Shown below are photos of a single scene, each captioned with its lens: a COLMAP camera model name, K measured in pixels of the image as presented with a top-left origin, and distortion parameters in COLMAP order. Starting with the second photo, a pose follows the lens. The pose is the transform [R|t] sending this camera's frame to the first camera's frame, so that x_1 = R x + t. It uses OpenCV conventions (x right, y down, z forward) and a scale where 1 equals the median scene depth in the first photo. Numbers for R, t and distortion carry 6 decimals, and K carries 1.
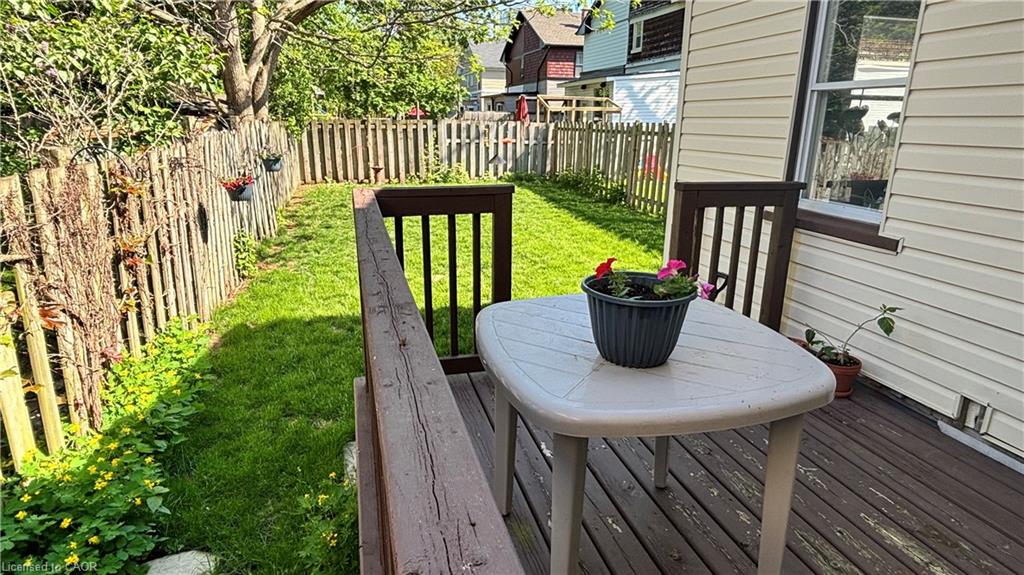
lens RADIAL K [[579.7, 0, 512.0], [0, 579.7, 287.5], [0, 0, 1]] dist [0.056424, -0.094233]
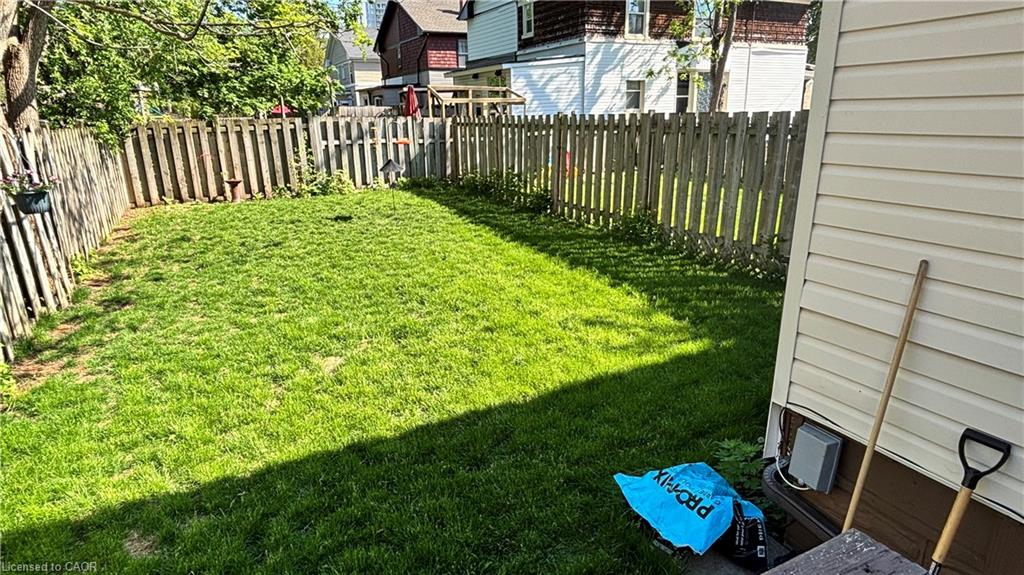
lens RADIAL K [[578.2, 0, 509.7], [0, 578.2, 295.4], [0, 0, 1]] dist [0.026606, -0.049933]
pose [[0.979763, -0.085112, 0.181162, -0.020054], [0.080866, 0.996252, 0.030708, -0.043691], [-0.183097, -0.015437, 0.982974, 0.151754]]
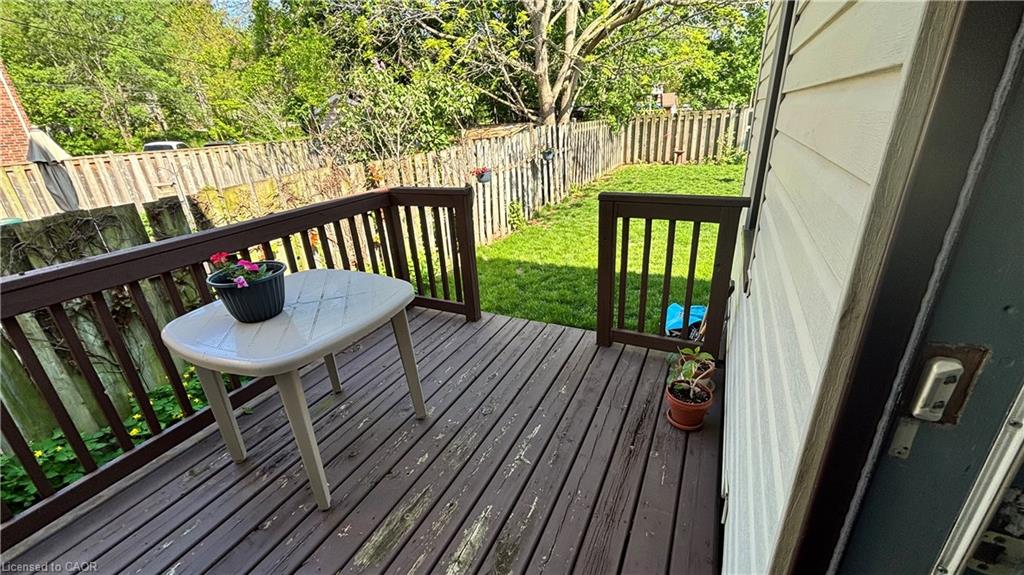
lens RADIAL K [[418.5, 0, 512.0], [0, 418.5, 287.5], [0, 0, 1]] dist [0.002890, 0.000596]
pose [[0.747857, 0.202182, -0.632323, 0.127843], [-0.124219, 0.978290, 0.165887, -0.021346], [0.652134, -0.045513, 0.756736, 0.054465]]
